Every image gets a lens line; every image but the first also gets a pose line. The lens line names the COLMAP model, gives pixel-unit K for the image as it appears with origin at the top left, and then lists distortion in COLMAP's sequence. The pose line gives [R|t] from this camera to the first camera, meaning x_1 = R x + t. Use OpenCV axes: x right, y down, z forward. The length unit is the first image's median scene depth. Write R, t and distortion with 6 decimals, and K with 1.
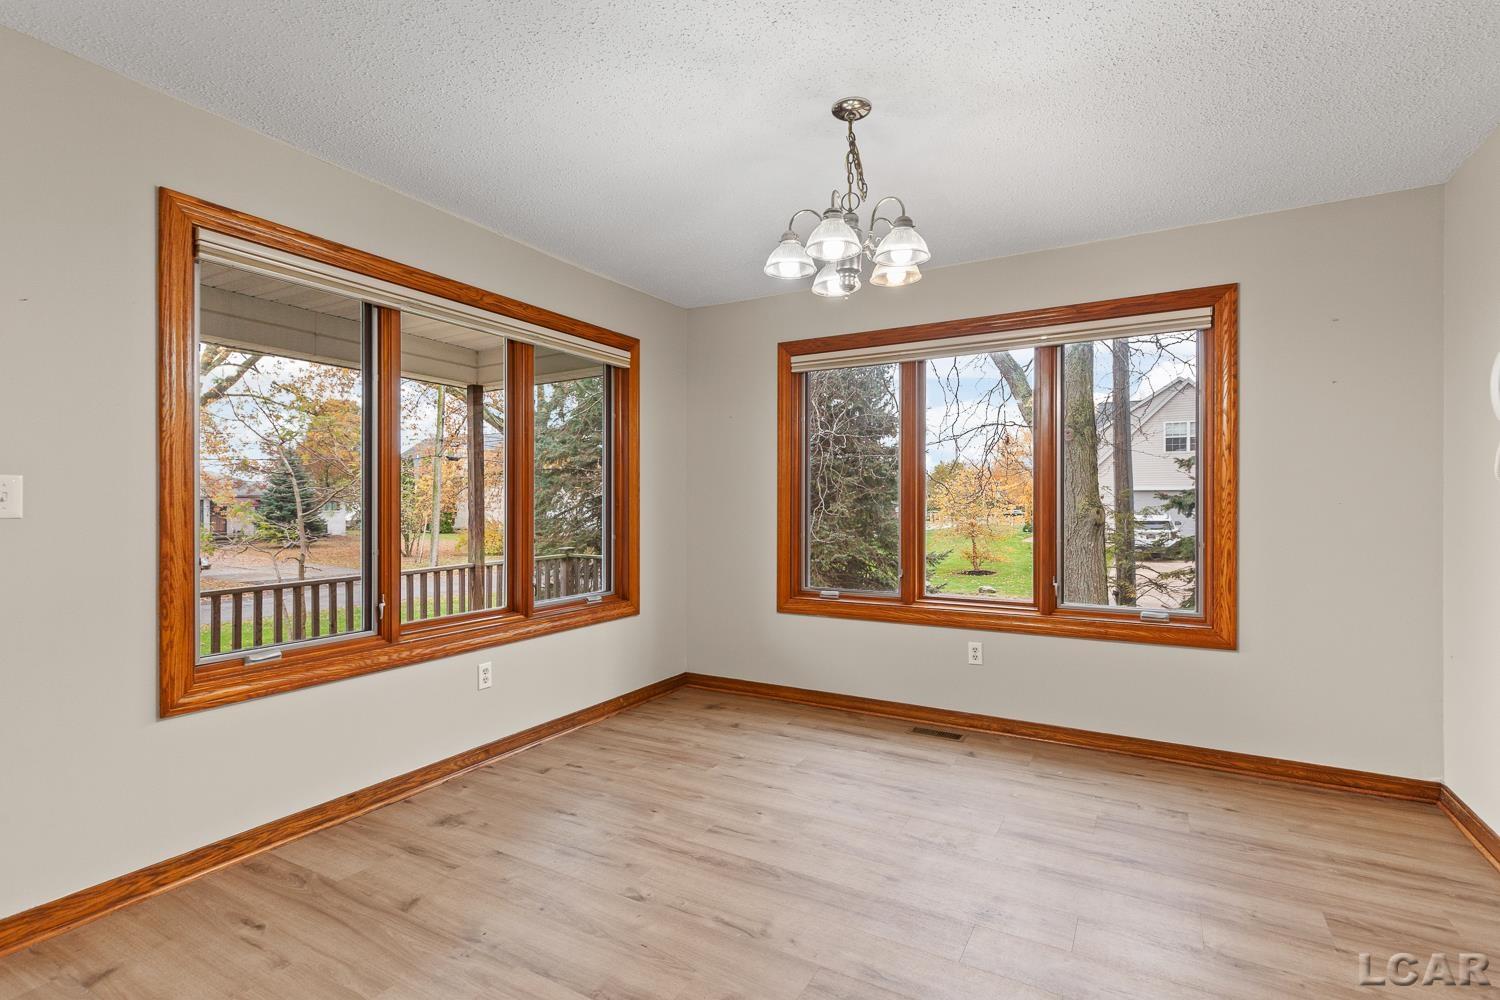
lens RADIAL K [[695.7, 0, 752.1], [0, 695.7, 505.8], [0, 0, 1]] dist [0.004545, -0.000550]
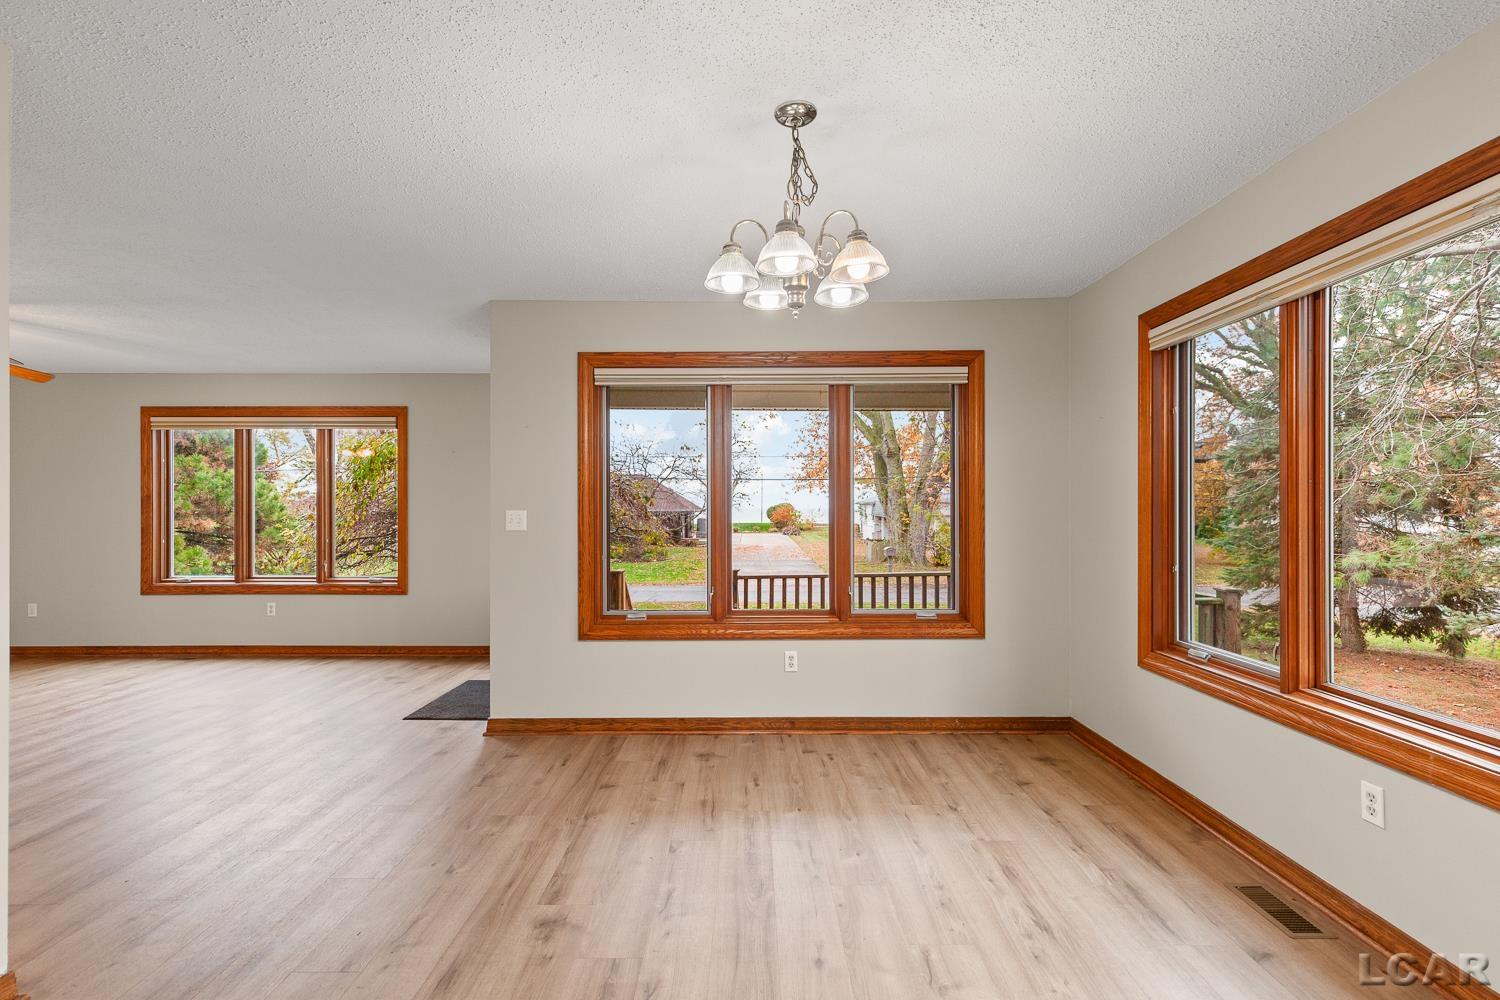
lens RADIAL K [[670.2, 0, 750.5], [0, 670.2, 506.3], [0, 0, 1]] dist [0.003201, -0.001210]
pose [[0.497952, -0.003374, -0.867198, 0.591243], [0.001304, 0.999994, -0.003141, -0.027637], [0.867204, 0.000433, 0.497954, 0.329308]]
